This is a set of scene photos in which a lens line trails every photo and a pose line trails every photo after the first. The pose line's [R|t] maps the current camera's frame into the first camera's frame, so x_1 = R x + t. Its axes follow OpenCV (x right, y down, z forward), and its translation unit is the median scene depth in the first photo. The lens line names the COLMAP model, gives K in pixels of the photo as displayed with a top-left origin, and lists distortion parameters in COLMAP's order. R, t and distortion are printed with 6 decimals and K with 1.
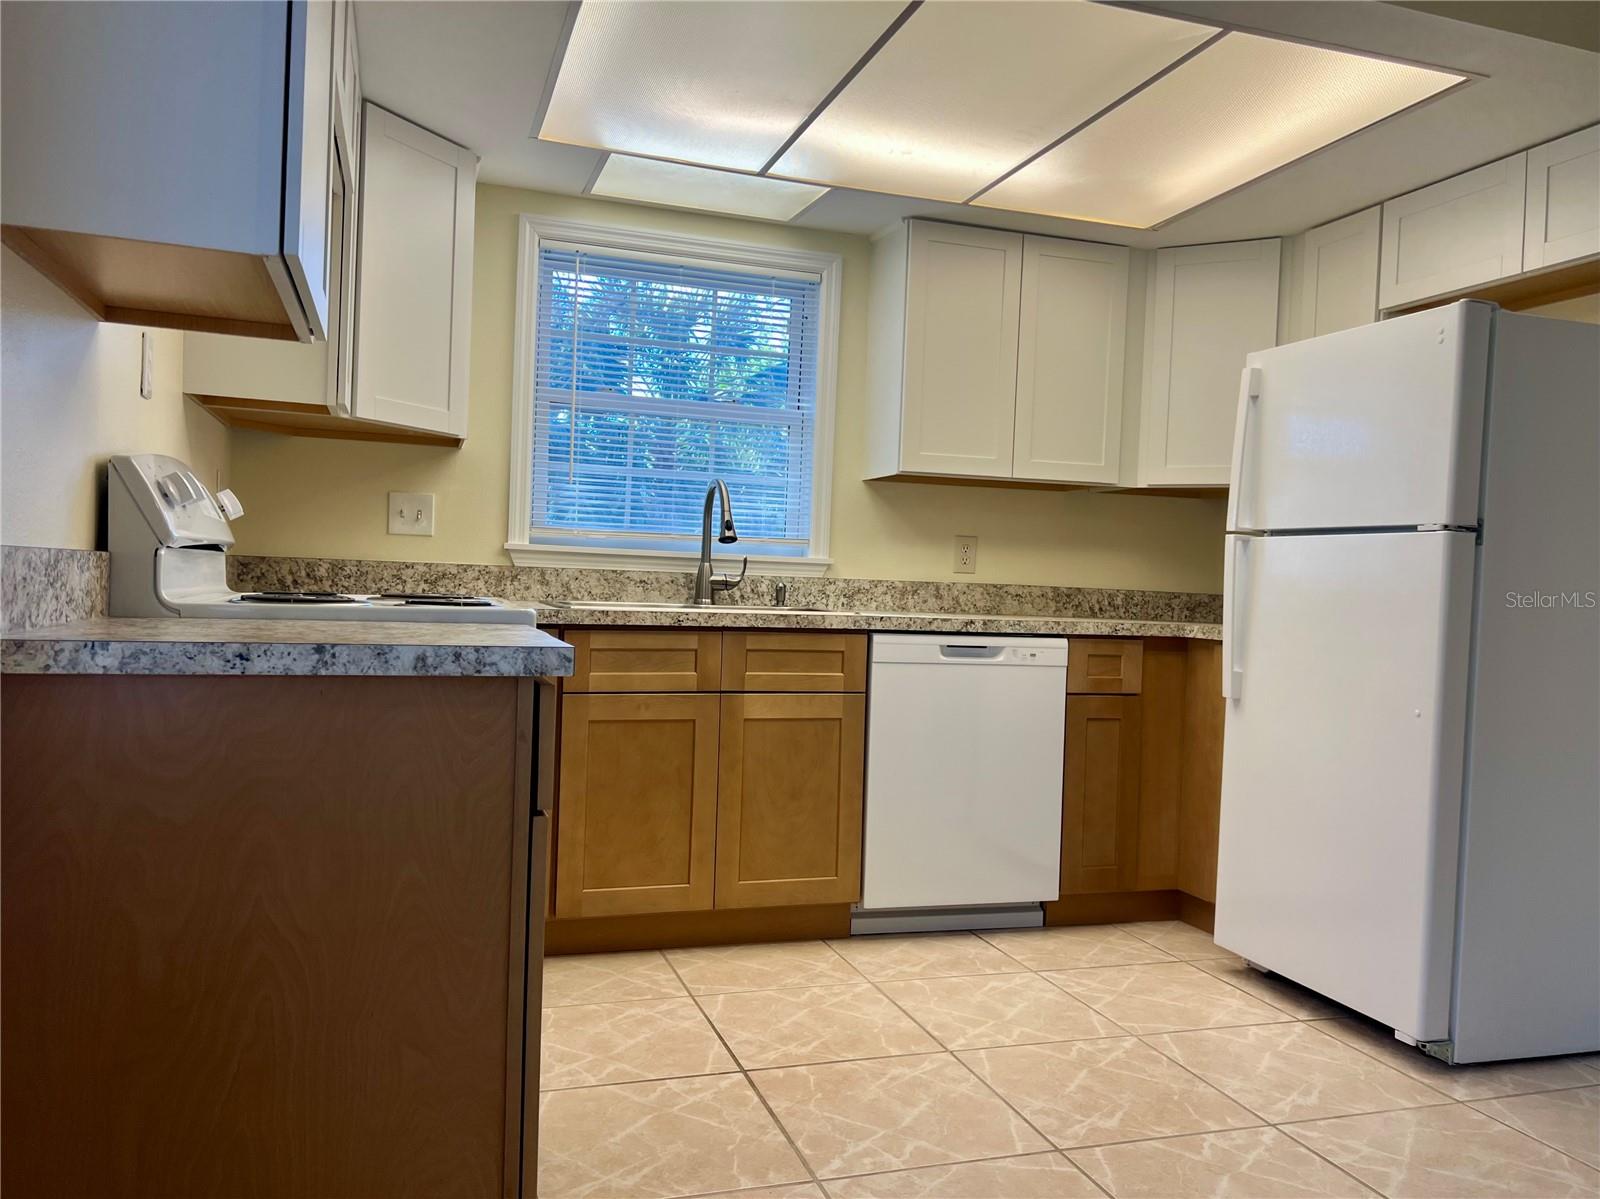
lens RADIAL K [[1191.2, 0, 817.5], [0, 1191.2, 595.9], [0, 0, 1]] dist [0.030345, -0.001967]
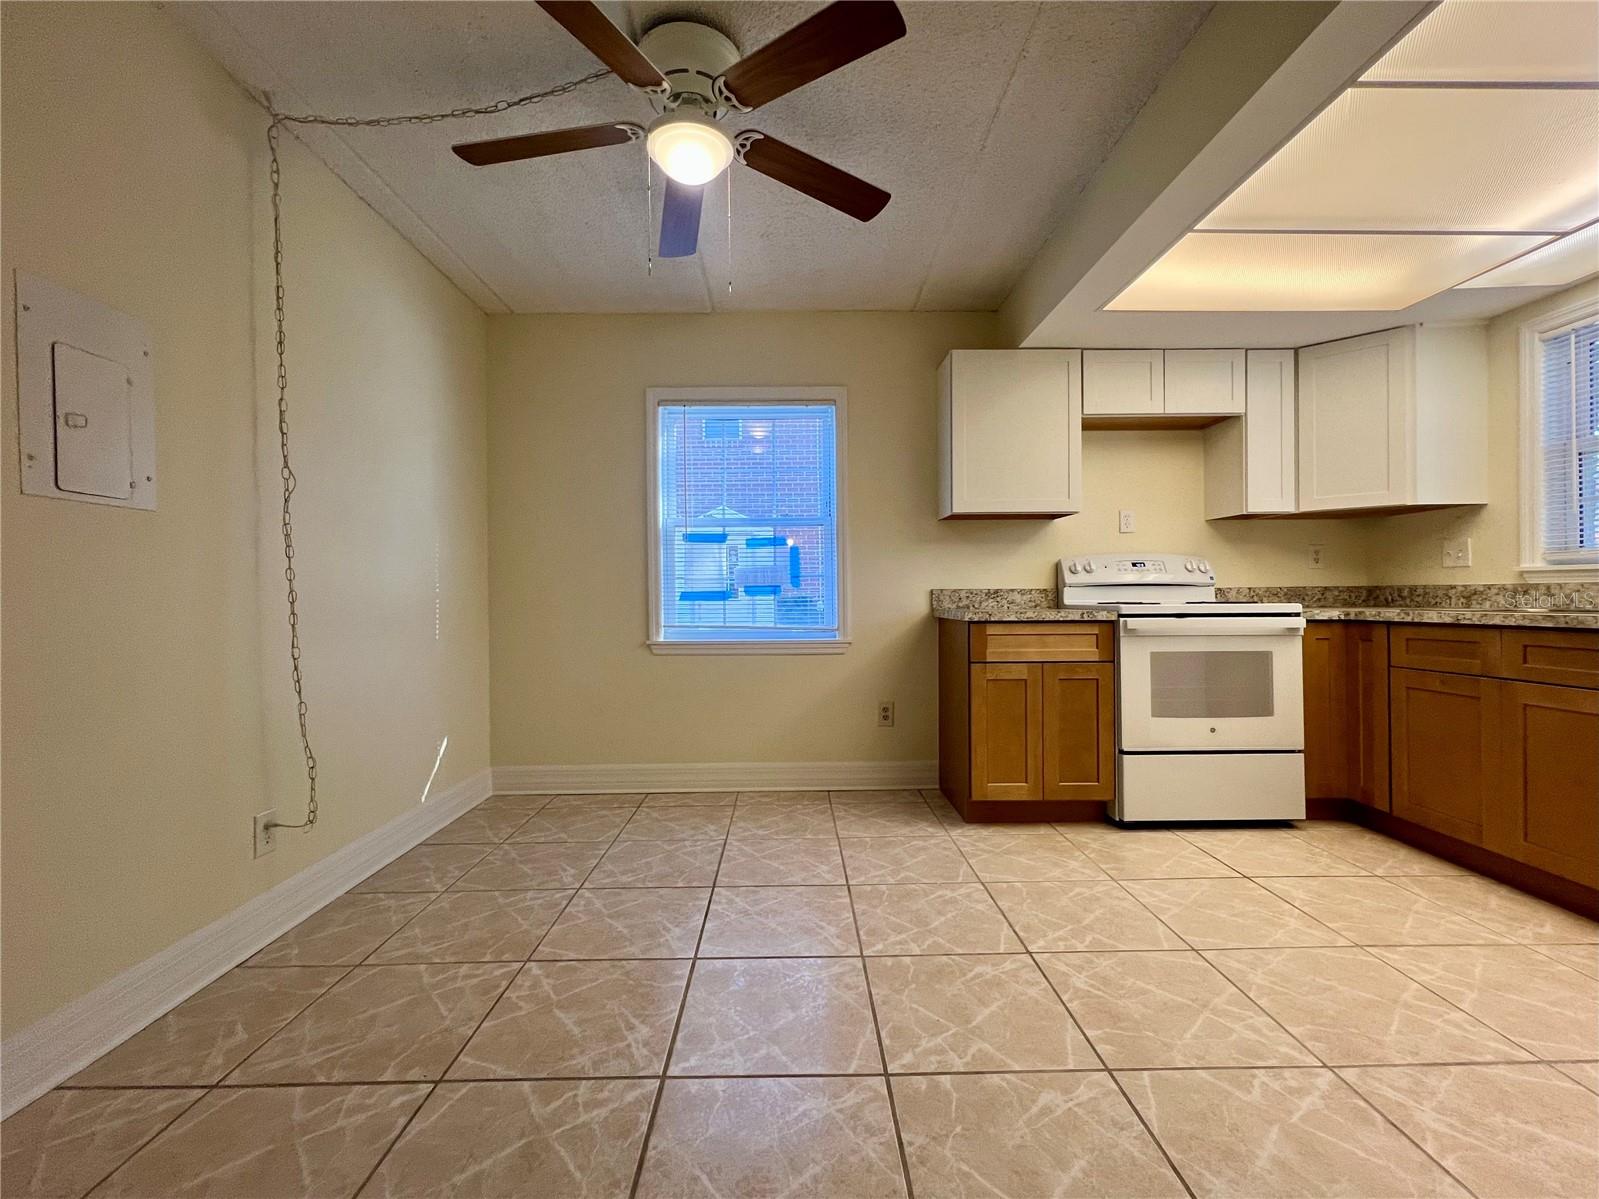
lens RADIAL K [[661.4, 0, 812.4], [0, 661.4, 595.2], [0, 0, 1]] dist [-0.001855, -0.000084]
pose [[-0.276899, -0.034741, -0.960271, 0.712529], [-0.016807, 0.999368, -0.031309, 0.025965], [0.960752, 0.007469, -0.277308, 0.463442]]
